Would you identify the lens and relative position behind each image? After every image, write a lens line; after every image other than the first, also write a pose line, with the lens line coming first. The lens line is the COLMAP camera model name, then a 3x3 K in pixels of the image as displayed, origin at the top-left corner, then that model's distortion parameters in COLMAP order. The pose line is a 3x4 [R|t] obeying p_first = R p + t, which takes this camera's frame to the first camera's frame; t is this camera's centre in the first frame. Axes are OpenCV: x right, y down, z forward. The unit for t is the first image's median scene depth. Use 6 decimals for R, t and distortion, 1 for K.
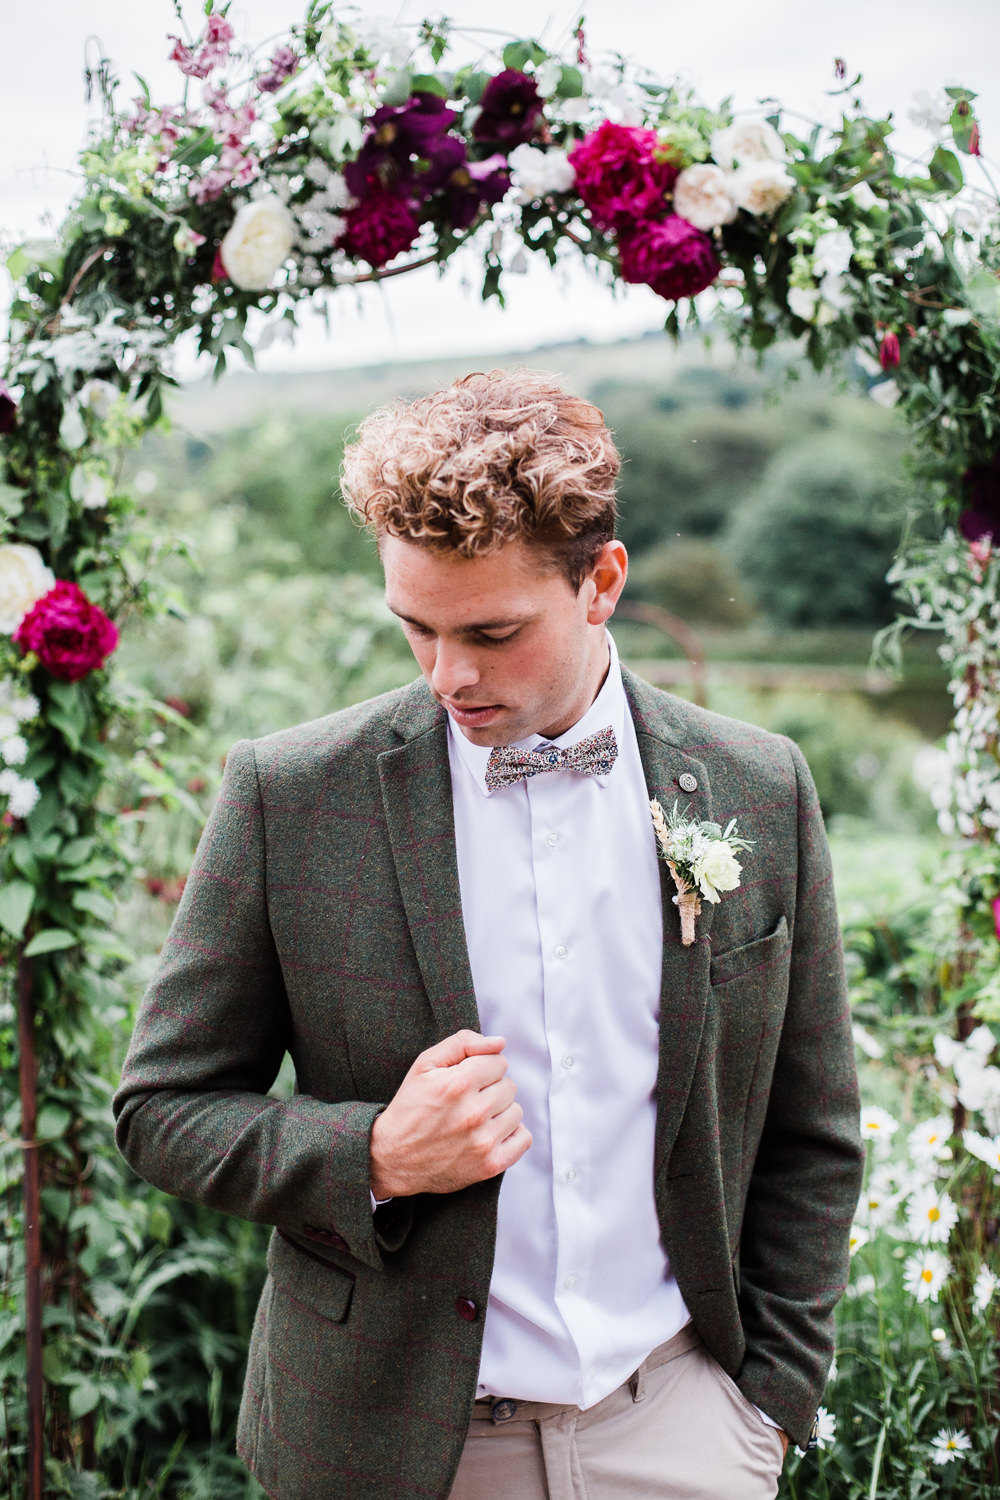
lens RADIAL K [[2269.8, 0, 500.0], [0, 2269.8, 750.0], [0, 0, 1]] dist [-0.128455, -0.003099]
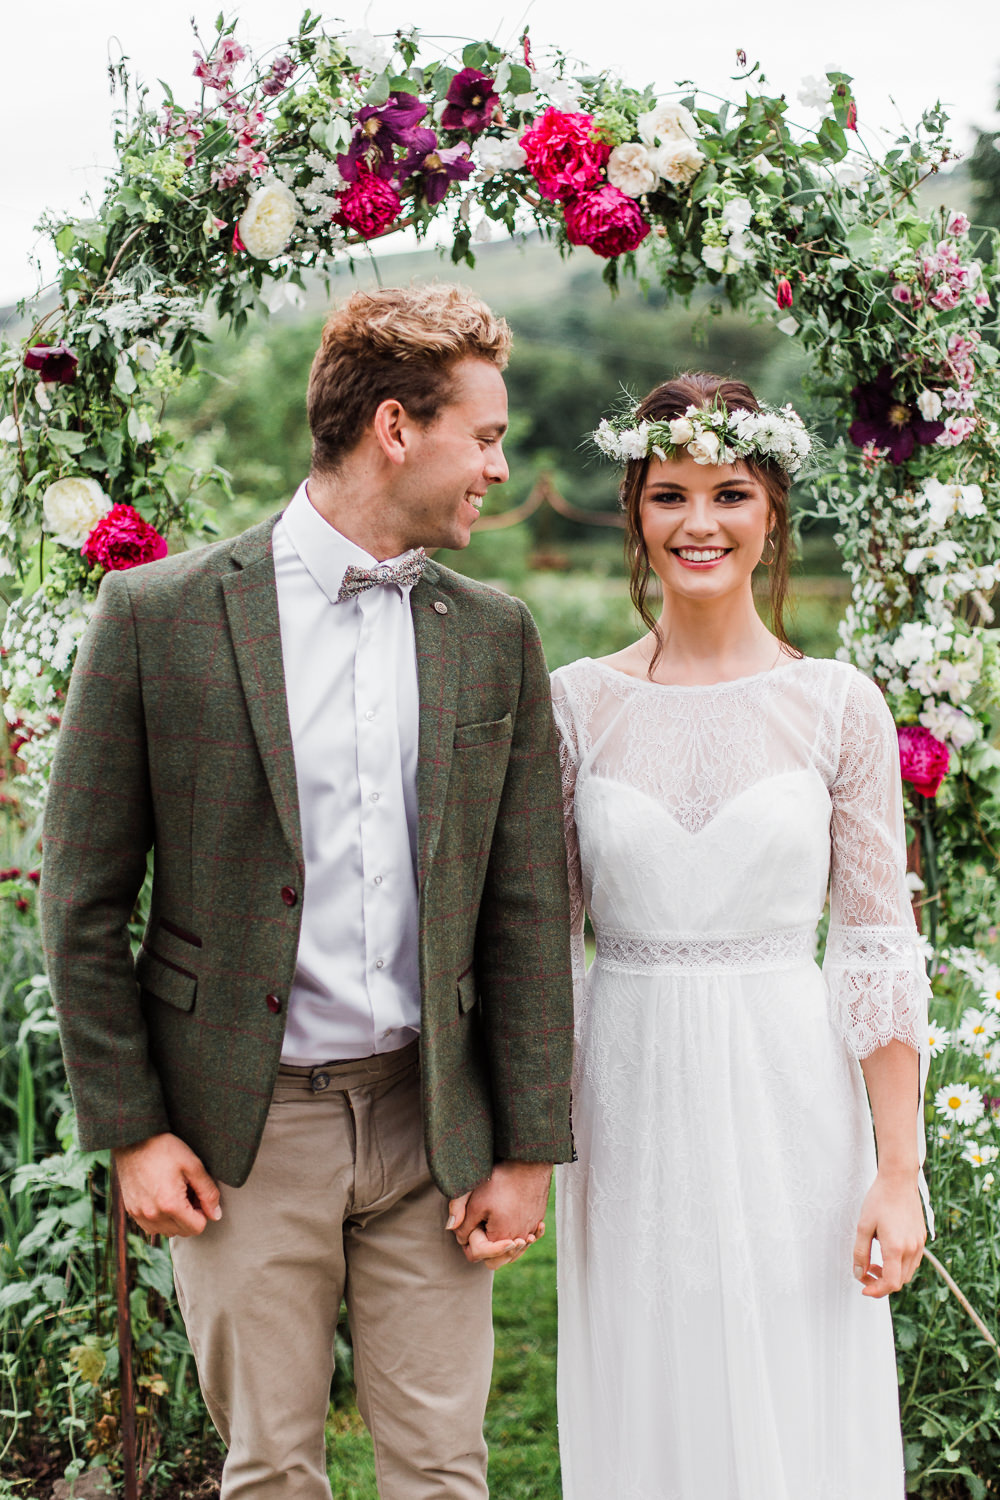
lens RADIAL K [[2143.1, 0, 525.6], [0, 2143.1, 751.7], [0, 0, 1]] dist [-0.007358, -0.044283]
pose [[0.999171, -0.036504, 0.018030, 0.000298], [0.035638, 0.998297, 0.046194, 0.013693], [-0.019685, -0.045514, 0.998770, -0.175398]]
